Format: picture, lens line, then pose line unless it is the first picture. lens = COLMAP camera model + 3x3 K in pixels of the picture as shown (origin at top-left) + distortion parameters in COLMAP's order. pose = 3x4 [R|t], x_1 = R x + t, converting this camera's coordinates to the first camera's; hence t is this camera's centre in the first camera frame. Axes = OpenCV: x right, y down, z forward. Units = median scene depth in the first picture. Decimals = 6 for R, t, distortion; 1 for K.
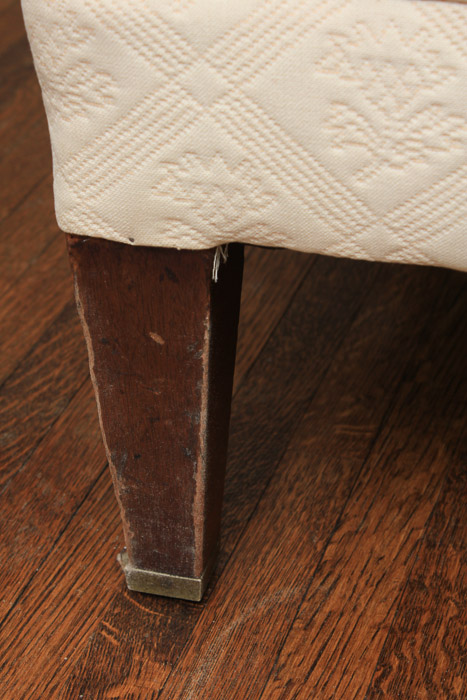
lens RADIAL K [[1680.5, 0, 230.6], [0, 1680.5, 351.8], [0, 0, 1]] dist [0.088283, 0.000000]
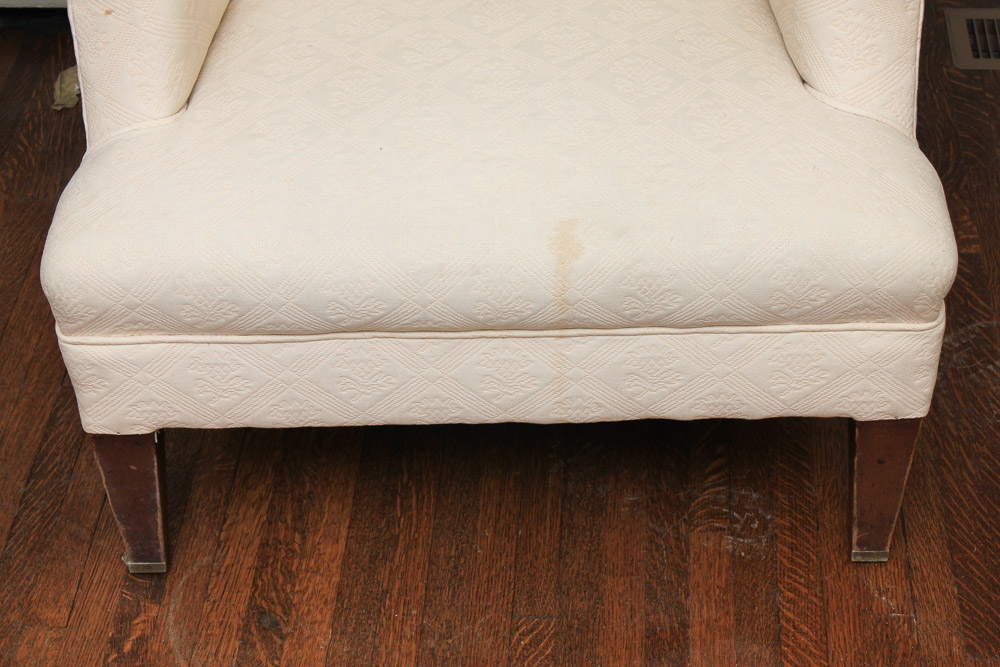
lens RADIAL K [[2185.1, 0, 498.2], [0, 2185.1, 332.6], [0, 0, 1]] dist [0.098458, 0.000000]
pose [[0.967638, -0.165263, 0.190697, -0.090868], [0.145859, 0.982974, 0.111748, -0.401367], [-0.205918, -0.080317, 0.975268, -1.782752]]
